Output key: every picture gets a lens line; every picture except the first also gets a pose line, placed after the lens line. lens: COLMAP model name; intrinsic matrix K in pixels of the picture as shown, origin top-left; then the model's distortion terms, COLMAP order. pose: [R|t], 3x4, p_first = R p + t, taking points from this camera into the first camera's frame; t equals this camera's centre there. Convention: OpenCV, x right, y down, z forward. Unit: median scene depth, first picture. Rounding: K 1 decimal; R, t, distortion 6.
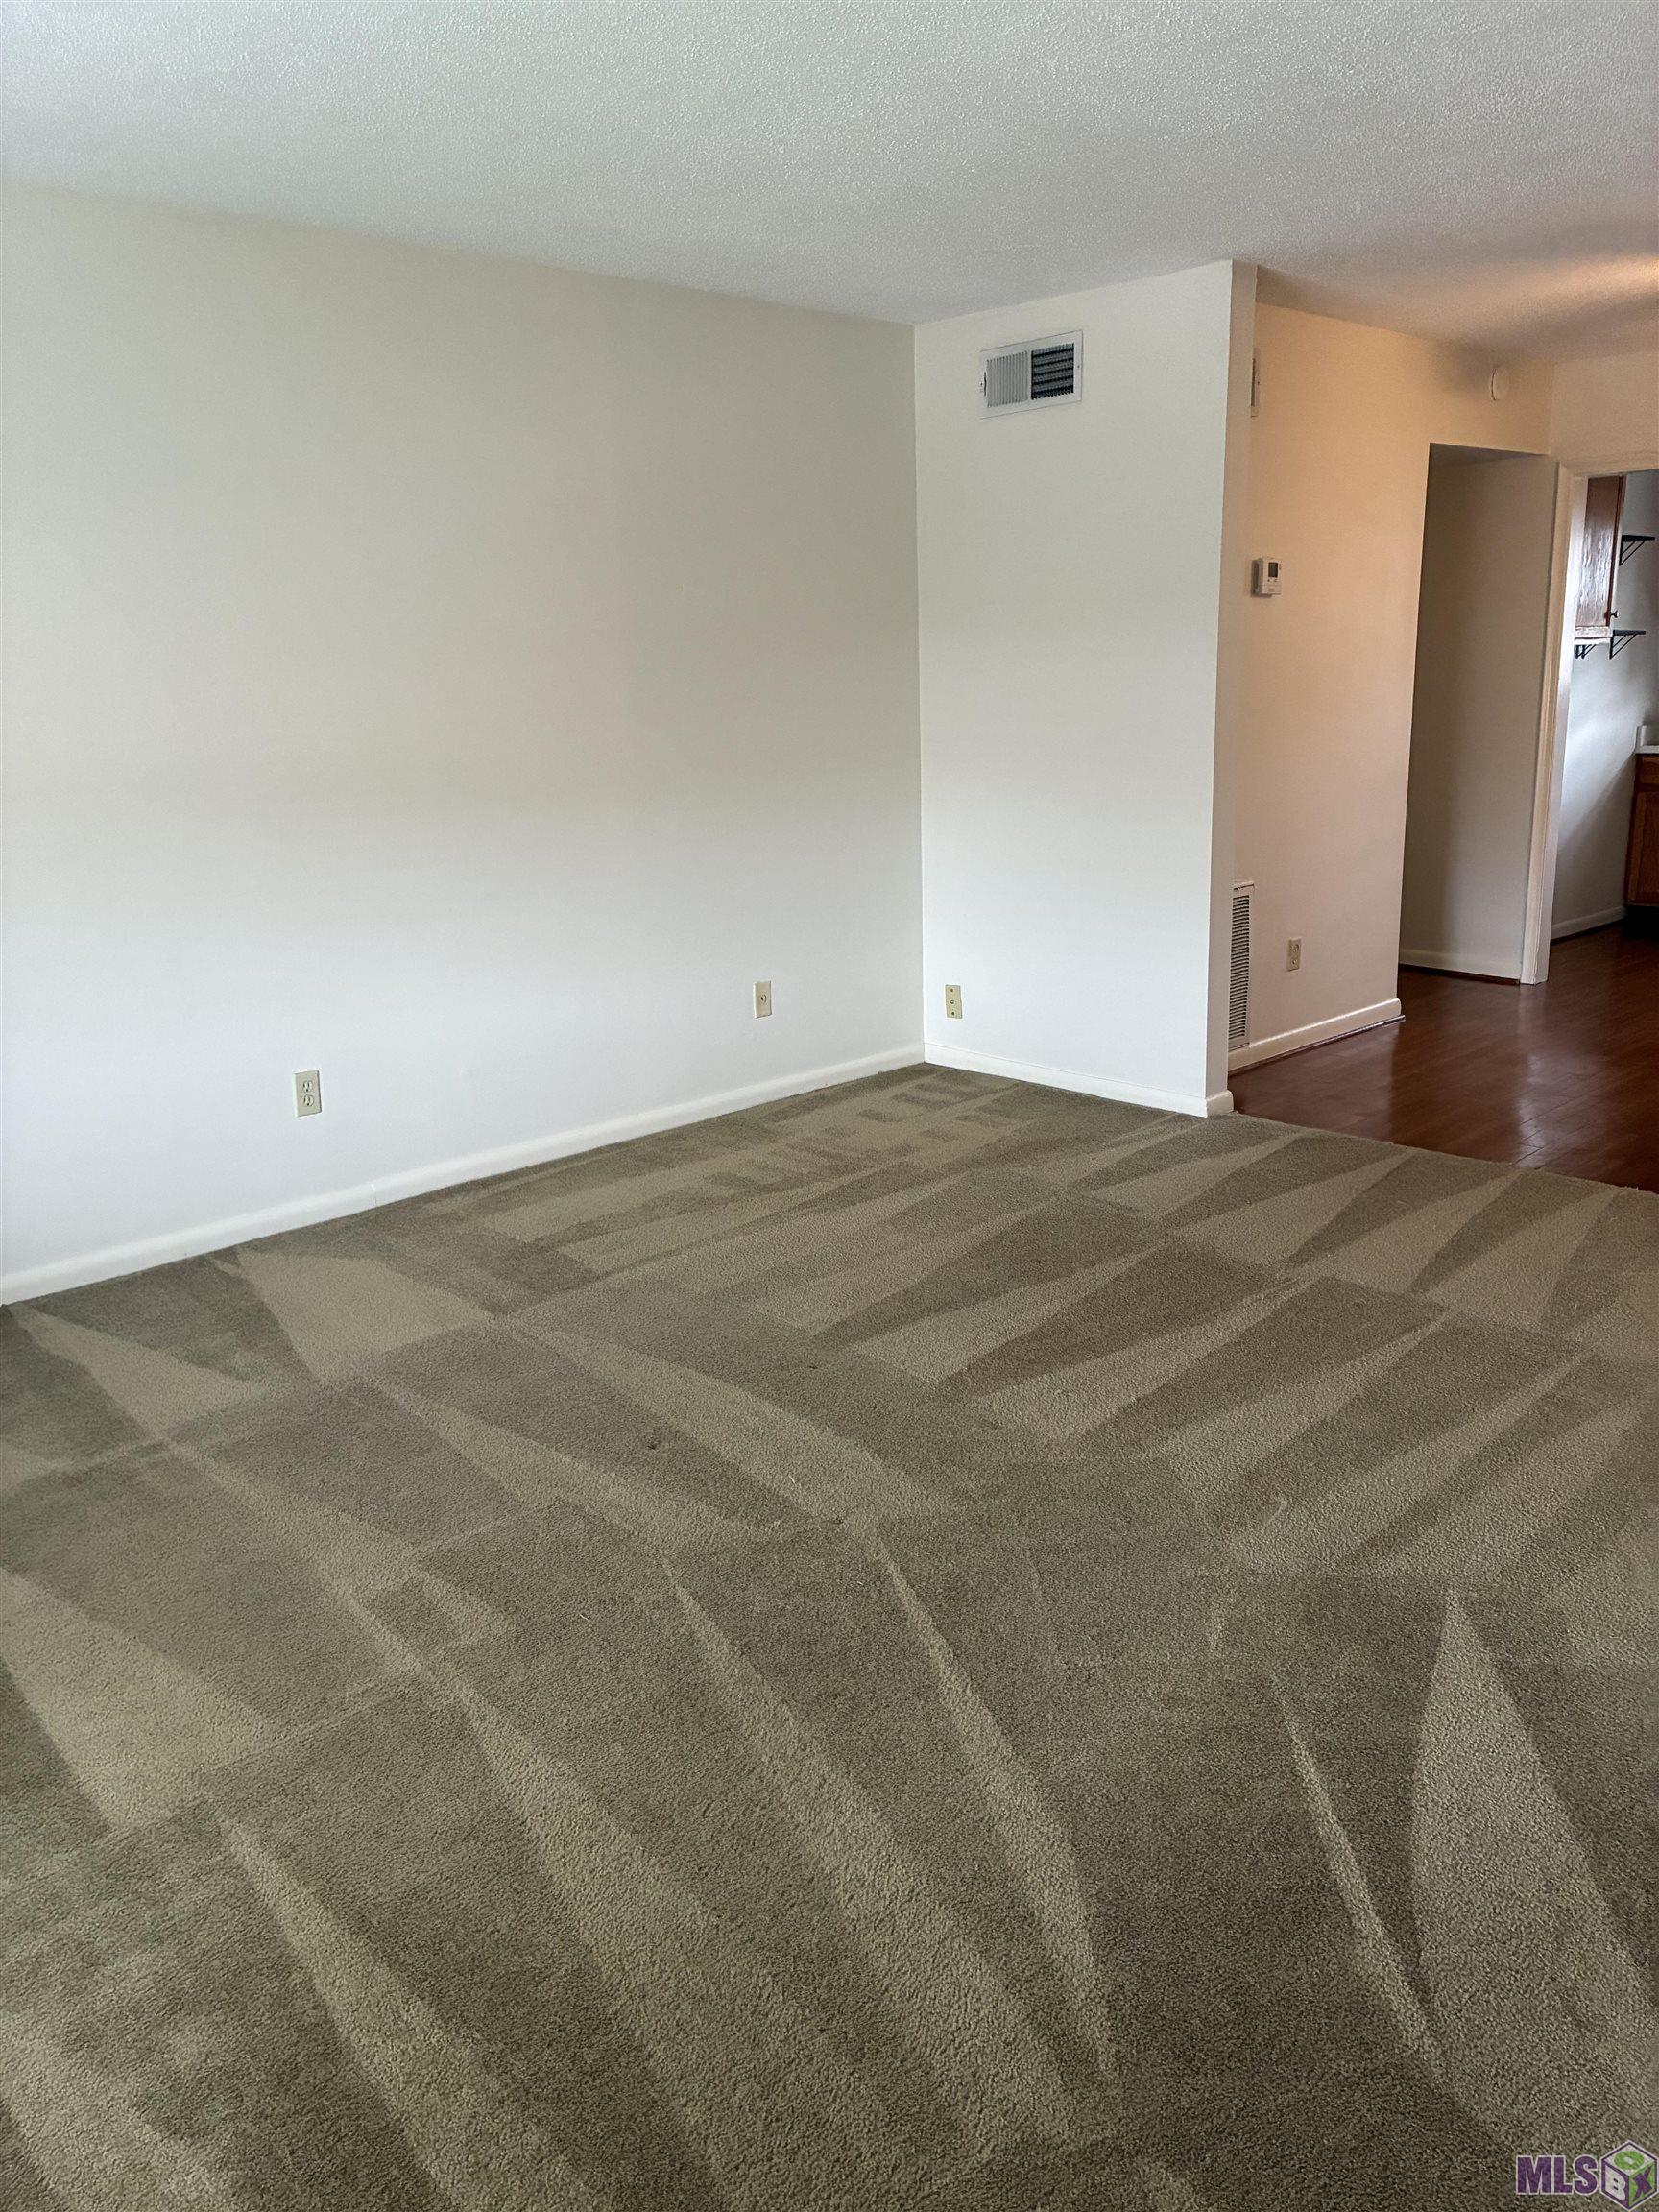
lens RADIAL K [[1643.5, 0, 831.8], [0, 1643.5, 1071.5], [0, 0, 1]] dist [0.056044, -0.071987]
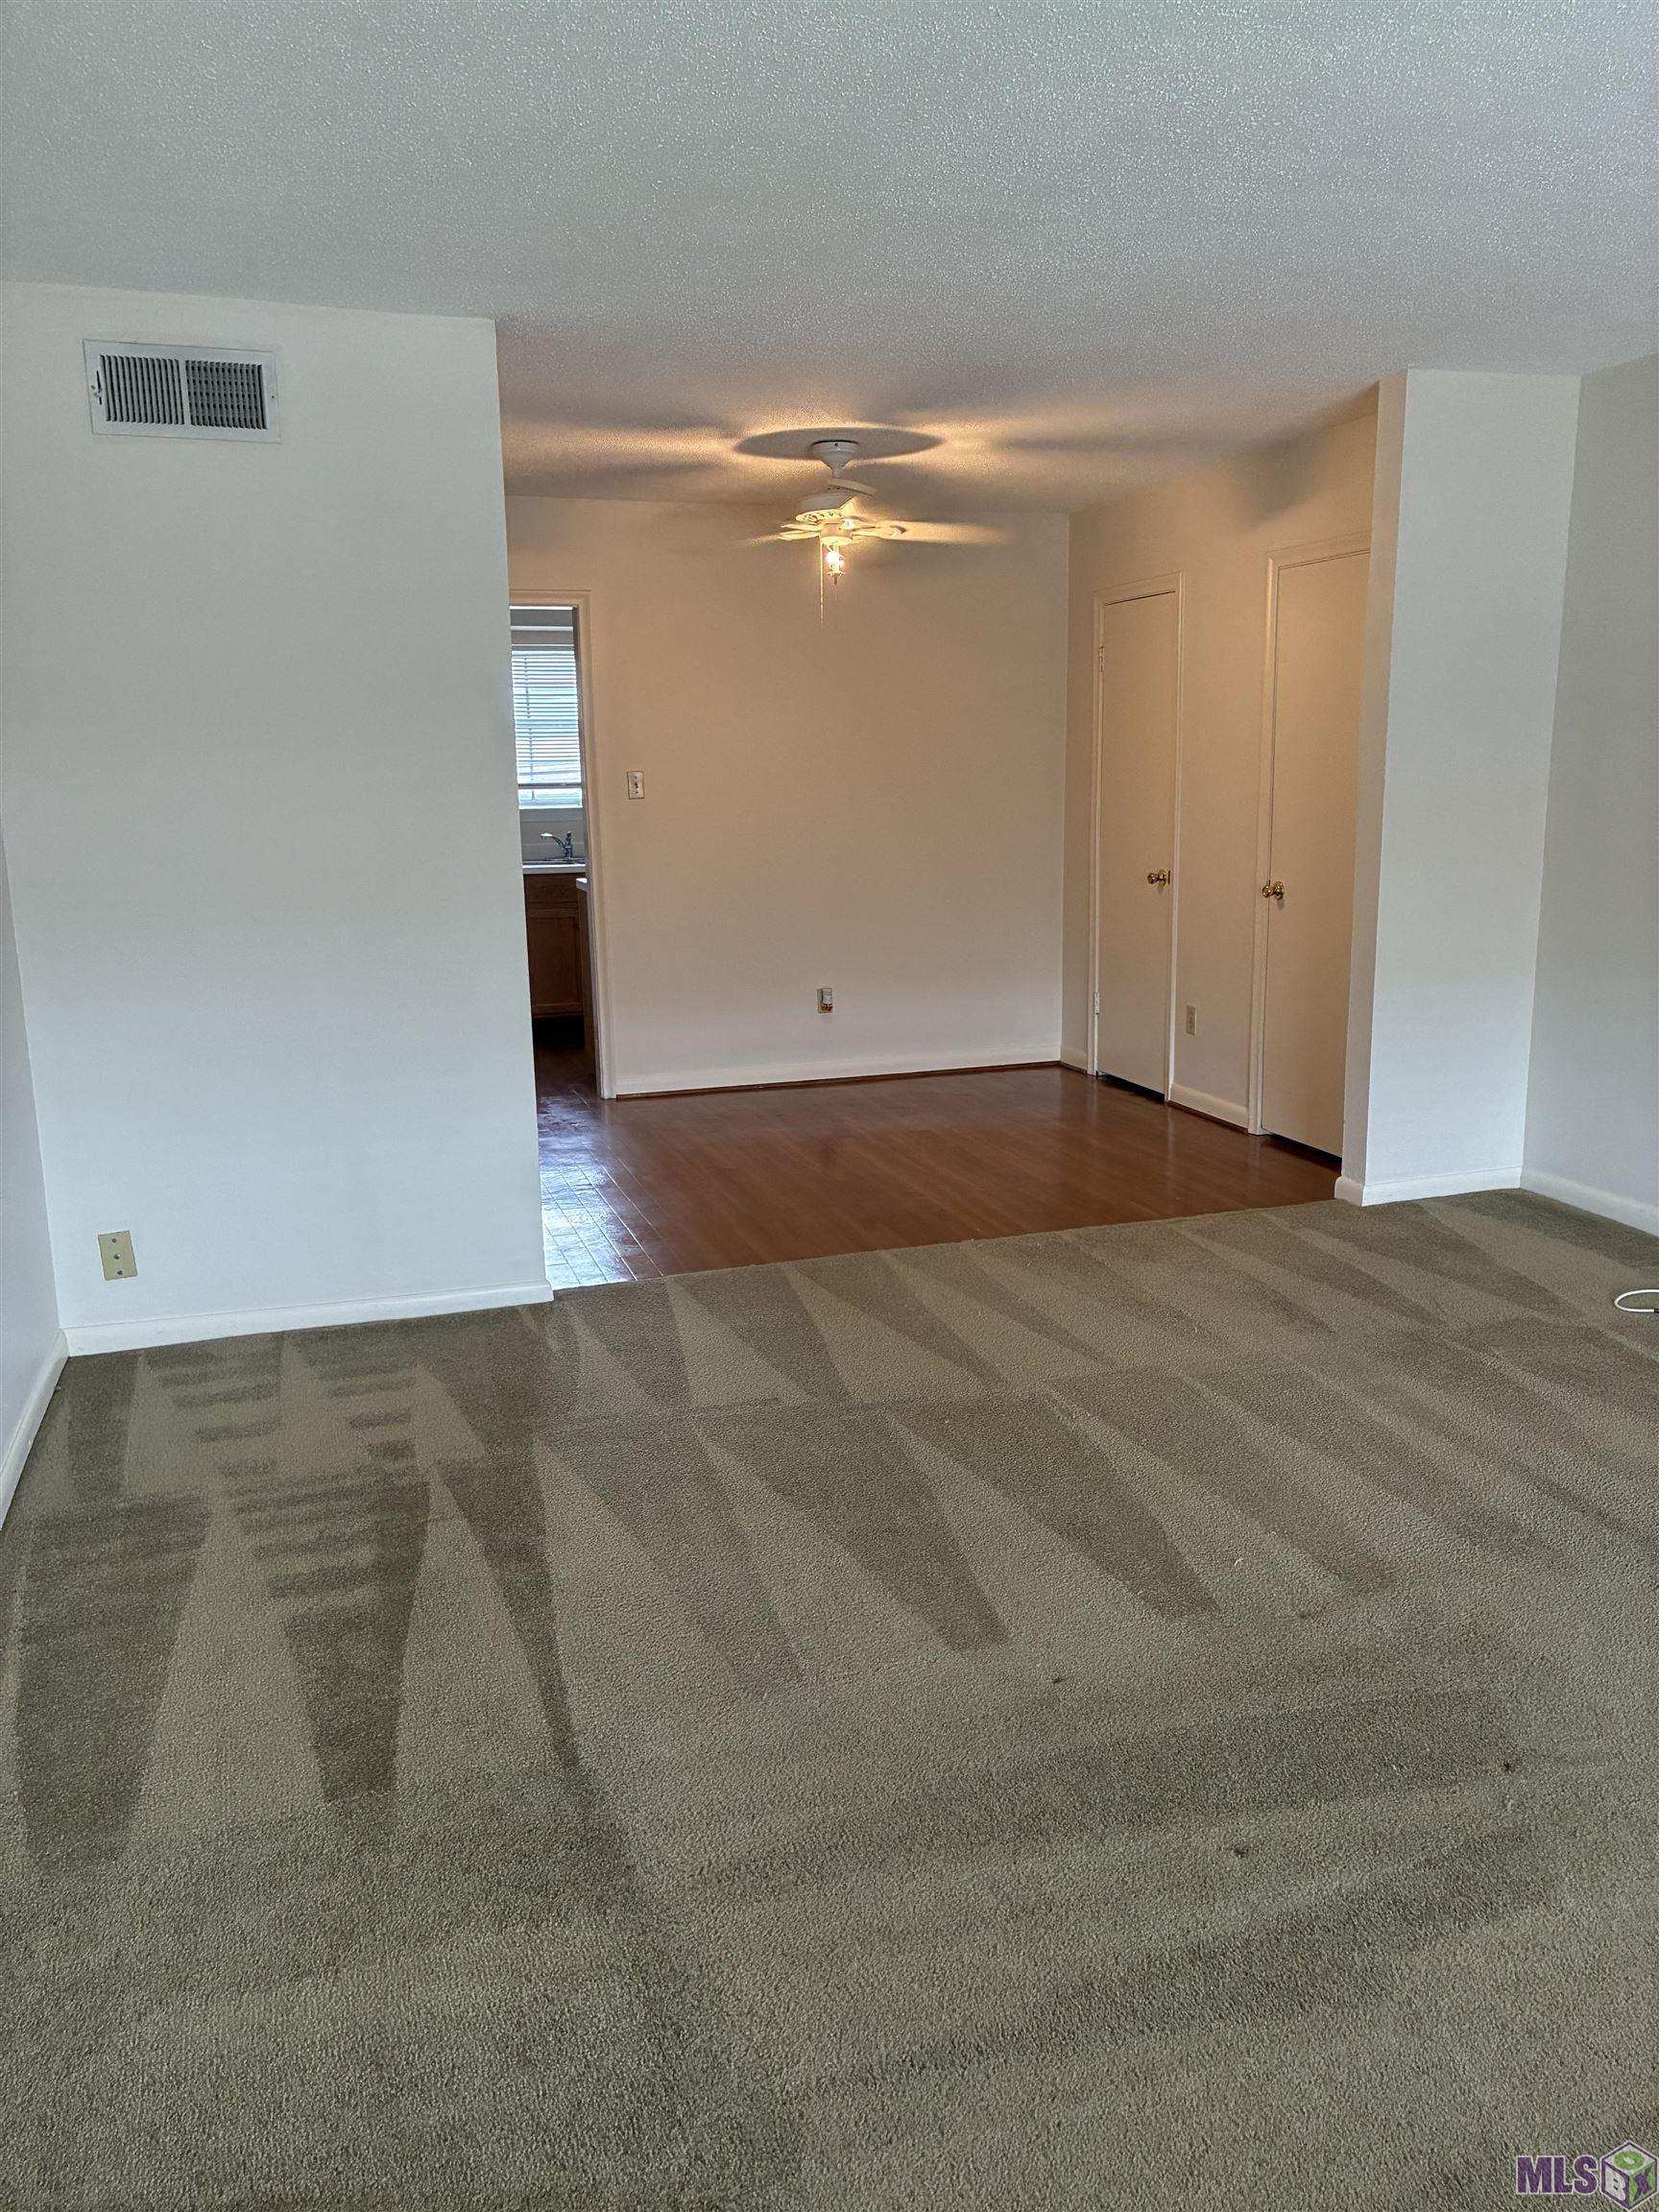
lens RADIAL K [[1643.5, 0, 831.8], [0, 1643.5, 1071.5], [0, 0, 1]] dist [0.056044, -0.071987]
pose [[0.437216, -0.139366, 0.888492, -0.482828], [0.213496, 0.975764, 0.047996, -0.104880], [-0.873648, 0.168705, 0.456374, 0.491679]]
